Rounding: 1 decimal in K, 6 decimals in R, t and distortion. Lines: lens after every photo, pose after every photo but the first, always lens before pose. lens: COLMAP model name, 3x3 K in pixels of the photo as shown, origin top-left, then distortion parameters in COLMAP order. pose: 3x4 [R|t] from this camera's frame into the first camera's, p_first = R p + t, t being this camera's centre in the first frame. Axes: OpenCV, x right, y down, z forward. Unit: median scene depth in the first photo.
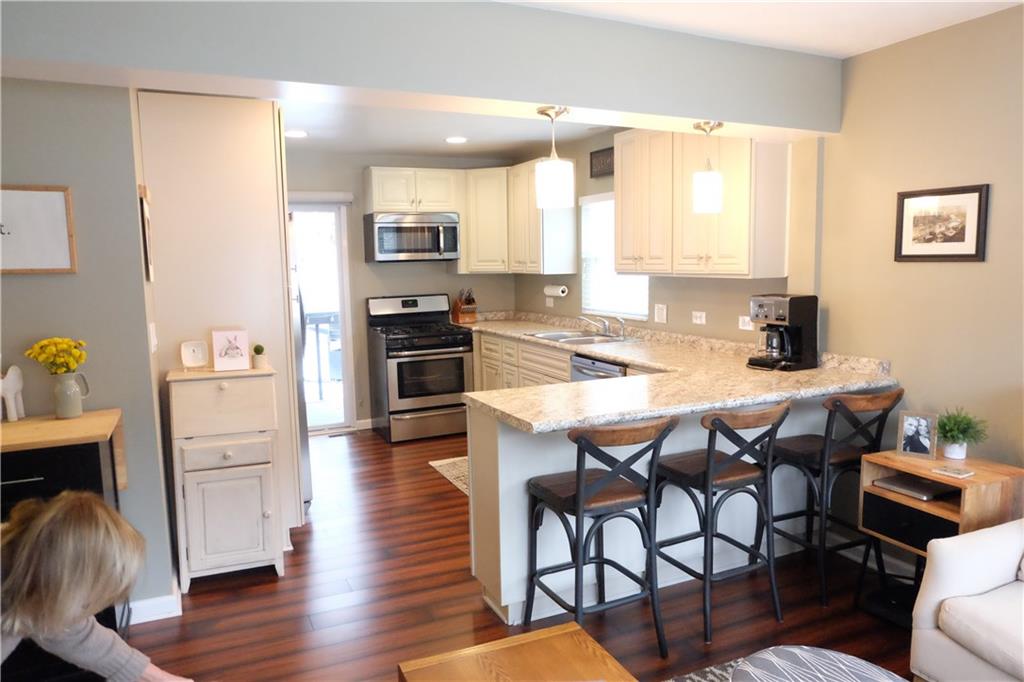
lens RADIAL K [[683.7, 0, 512.0], [0, 683.7, 341.0], [0, 0, 1]] dist [-0.071538, 0.049756]
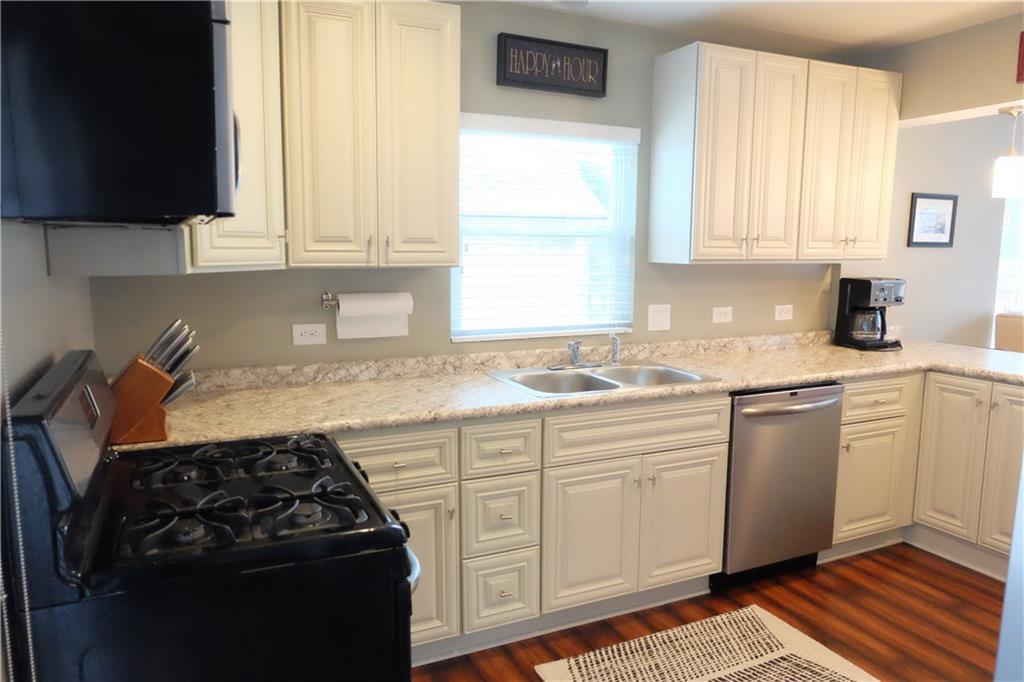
lens RADIAL K [[717.0, 0, 512.0], [0, 717.0, 341.0], [0, 0, 1]] dist [0.004072, 0.000342]
pose [[-0.006279, -0.114630, 0.993388, -0.514310], [0.111962, 0.987081, 0.114610, -0.116355], [-0.993693, 0.111942, 0.006636, 1.122959]]
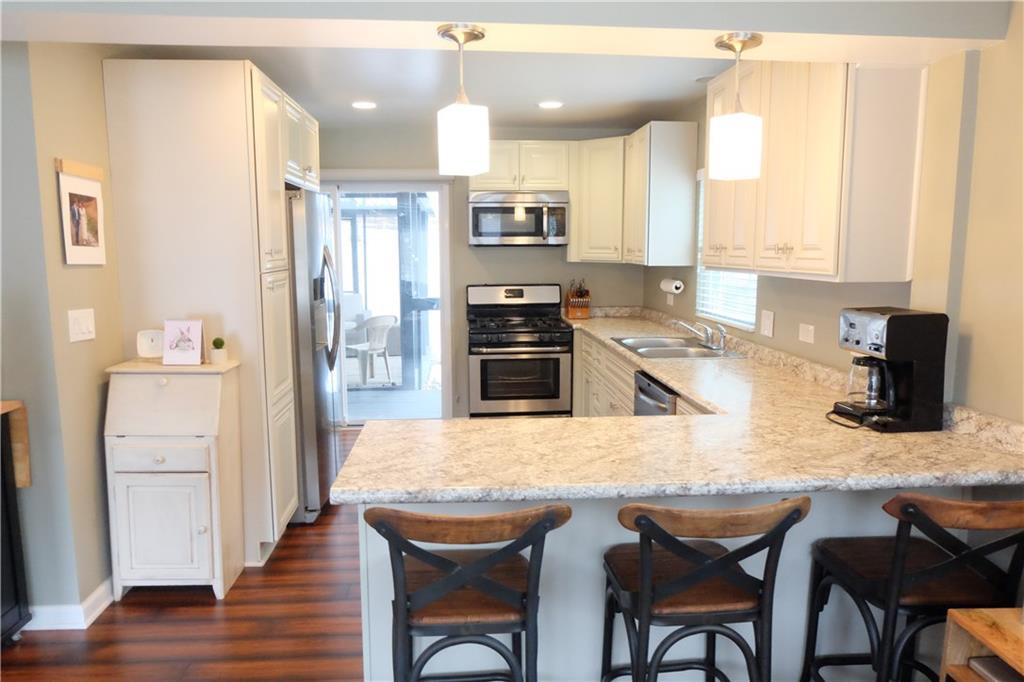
lens RADIAL K [[683.7, 0, 512.0], [0, 683.7, 341.0], [0, 0, 1]] dist [-0.071538, 0.049756]
pose [[0.939094, 0.064253, -0.337602, 0.202332], [-0.056800, 0.997875, 0.031918, -0.028160], [0.338935, -0.010798, 0.940748, 0.206299]]
